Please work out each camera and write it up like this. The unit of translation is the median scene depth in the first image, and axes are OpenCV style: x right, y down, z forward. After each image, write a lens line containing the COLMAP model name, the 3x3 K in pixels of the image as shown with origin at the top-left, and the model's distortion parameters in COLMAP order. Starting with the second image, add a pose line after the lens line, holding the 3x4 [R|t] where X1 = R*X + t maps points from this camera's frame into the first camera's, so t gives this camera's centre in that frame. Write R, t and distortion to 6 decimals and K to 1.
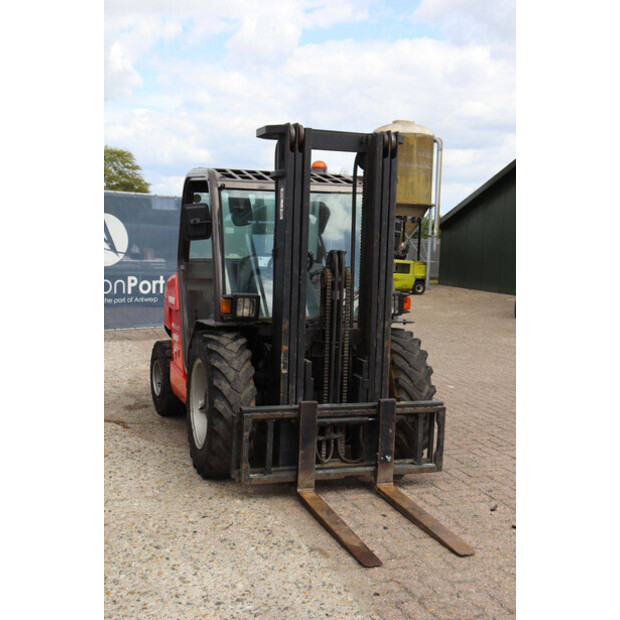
lens RADIAL K [[821.8, 0, 313.8], [0, 821.8, 309.7], [0, 0, 1]] dist [0.075591, 0.000000]
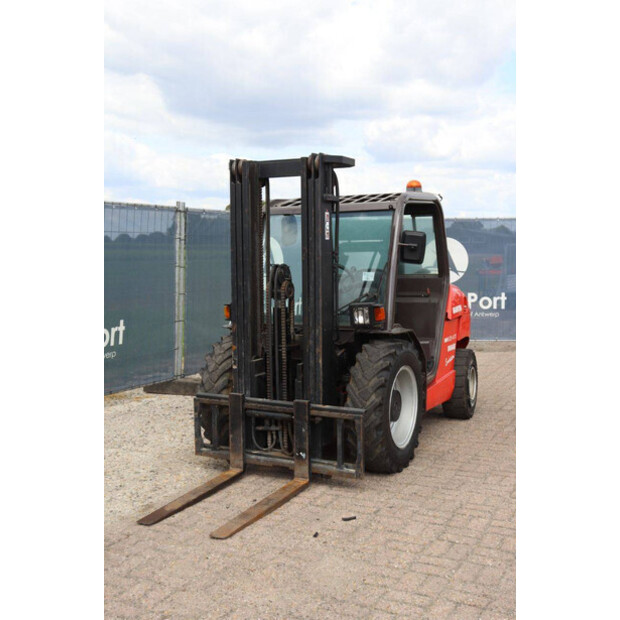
lens RADIAL K [[761.6, 0, 312.7], [0, 761.6, 312.0], [0, 0, 1]] dist [0.091505, 0.000000]
pose [[0.686888, 0.021760, -0.726438, 0.821857], [-0.037722, 0.999272, -0.005736, -0.002524], [0.725784, 0.031342, 0.687208, 0.313401]]
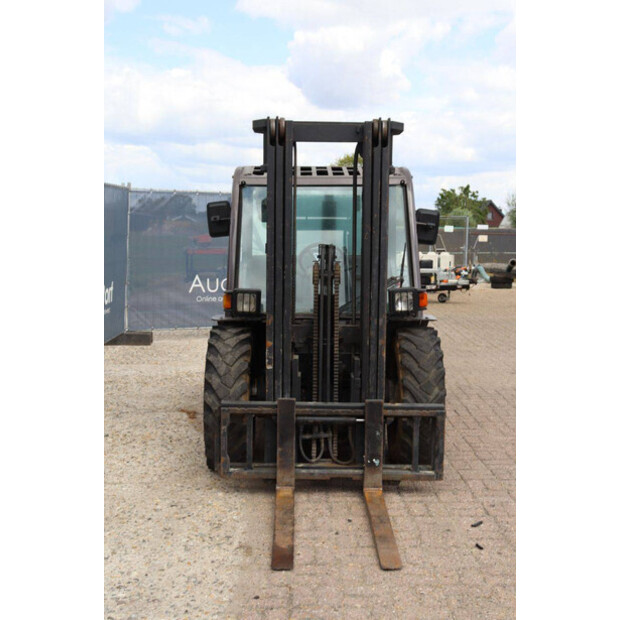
lens RADIAL K [[821.8, 0, 311.3], [0, 821.8, 308.6], [0, 0, 1]] dist [0.075591, 0.000000]
pose [[0.948114, 0.009852, -0.317778, 0.319661], [-0.010226, 0.999948, 0.000490, 0.003220], [0.317766, 0.002785, 0.948165, 0.072272]]
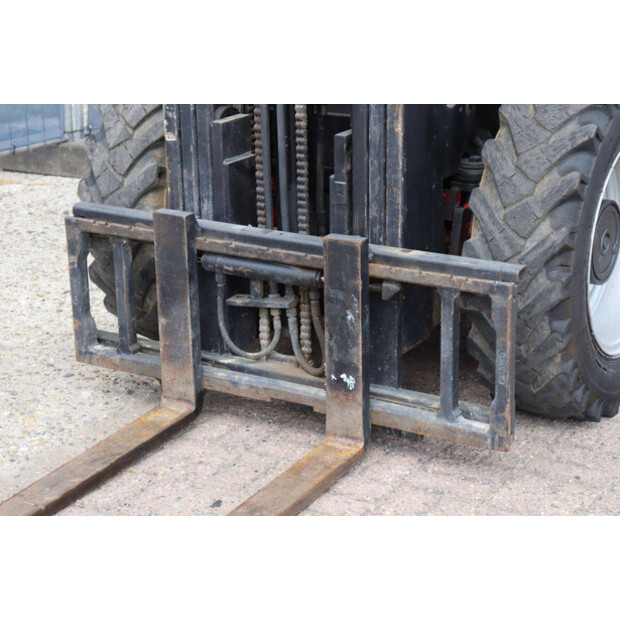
lens RADIAL K [[1495.4, 0, 307.3], [0, 1495.4, 304.8], [0, 0, 1]] dist [0.405501, 0.000000]
pose [[0.634925, 0.188190, -0.749303, 0.620678], [-0.035787, 0.976002, 0.214801, -0.013679], [0.771744, -0.109567, 0.626423, 0.526272]]
